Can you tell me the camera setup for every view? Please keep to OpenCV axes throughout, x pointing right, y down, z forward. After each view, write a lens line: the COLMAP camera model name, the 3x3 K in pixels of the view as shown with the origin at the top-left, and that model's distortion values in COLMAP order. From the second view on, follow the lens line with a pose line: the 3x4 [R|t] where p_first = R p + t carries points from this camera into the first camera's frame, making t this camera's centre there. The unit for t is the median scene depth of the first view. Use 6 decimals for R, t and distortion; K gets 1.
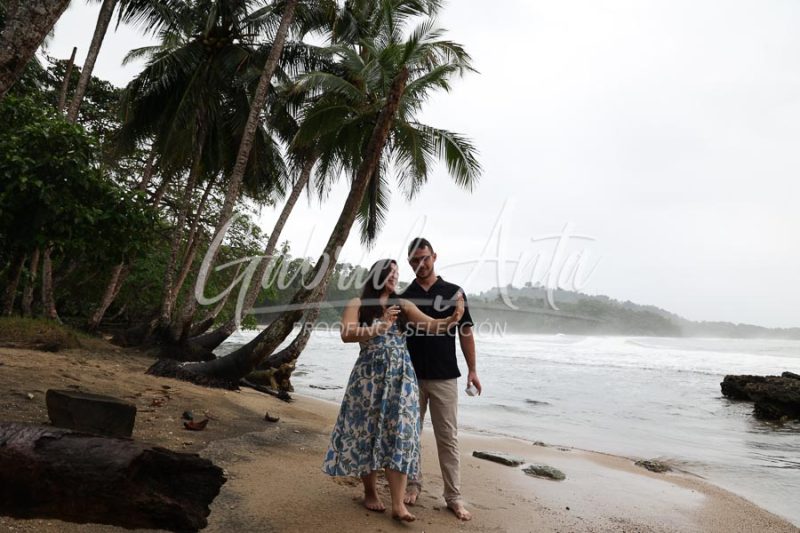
lens RADIAL K [[588.6, 0, 406.2], [0, 588.6, 266.2], [0, 0, 1]] dist [-0.092627, 0.068750]
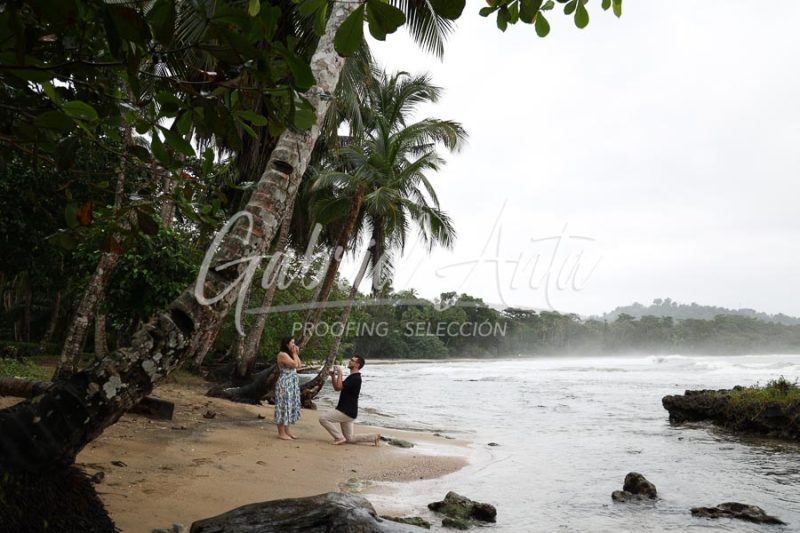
lens RADIAL K [[645.5, 0, 404.4], [0, 645.5, 250.8], [0, 0, 1]] dist [-0.062903, 0.039755]
pose [[0.974953, -0.073643, -0.209867, 0.304647], [0.060921, 0.995928, -0.066461, -0.039887], [0.213907, 0.052011, 0.975469, -0.395794]]
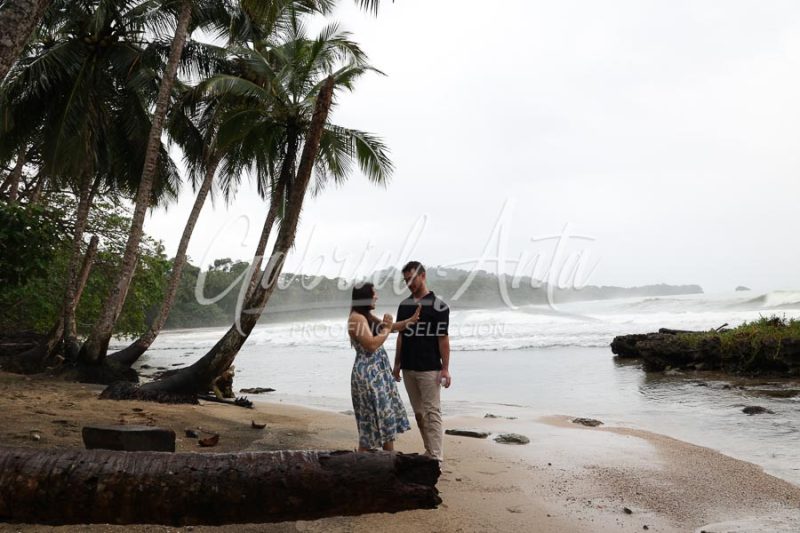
lens RADIAL K [[588.6, 0, 417.8], [0, 588.6, 267.4], [0, 0, 1]] dist [-0.092627, 0.068750]
pose [[0.970982, -0.079228, 0.225647, -0.078949], [0.072724, 0.996665, 0.037006, -0.019690], [-0.227827, -0.019523, 0.973506, -0.039482]]
